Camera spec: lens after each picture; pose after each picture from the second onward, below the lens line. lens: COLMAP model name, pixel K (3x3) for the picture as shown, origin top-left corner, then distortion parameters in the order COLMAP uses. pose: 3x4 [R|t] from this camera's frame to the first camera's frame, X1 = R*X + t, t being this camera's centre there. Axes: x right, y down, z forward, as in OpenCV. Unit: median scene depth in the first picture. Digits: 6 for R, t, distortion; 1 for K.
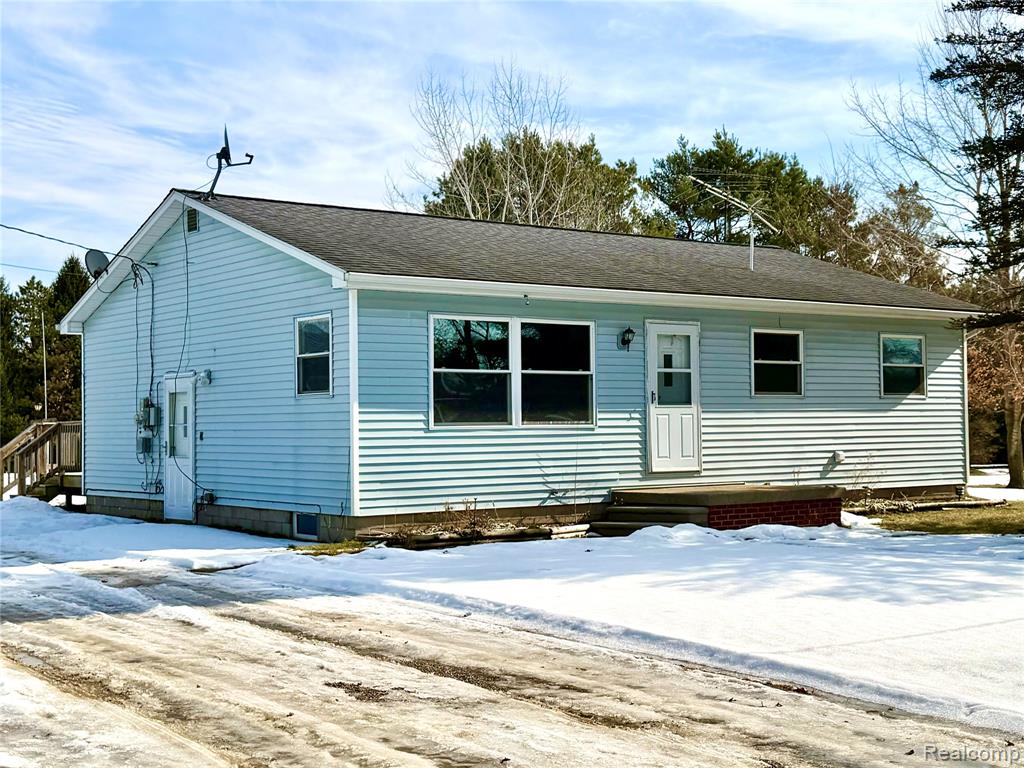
lens RADIAL K [[1391.9, 0, 512.0], [0, 1391.9, 384.0], [0, 0, 1]] dist [0.018717, -0.045117]
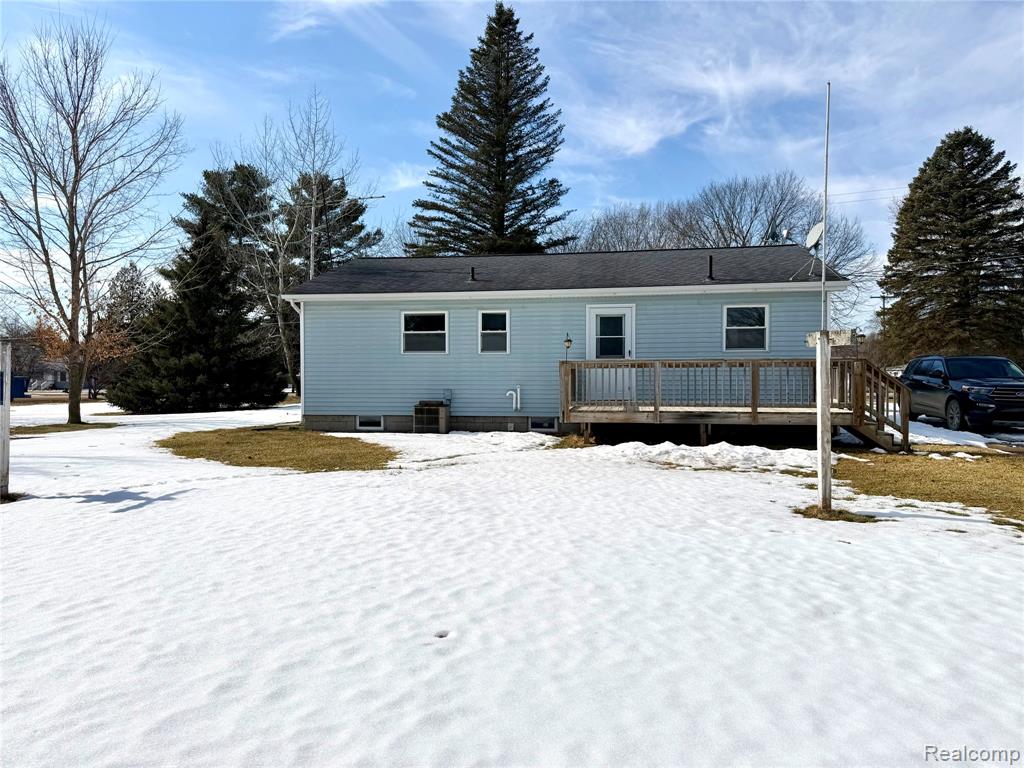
lens RADIAL K [[719.0, 0, 512.0], [0, 719.0, 384.0], [0, 0, 1]] dist [-0.002338, -0.002422]
pose [[0.677624, 0.017074, -0.735210, 0.766967], [0.015044, 0.999199, 0.037070, 0.012583], [0.735255, -0.036180, 0.676824, 0.472092]]
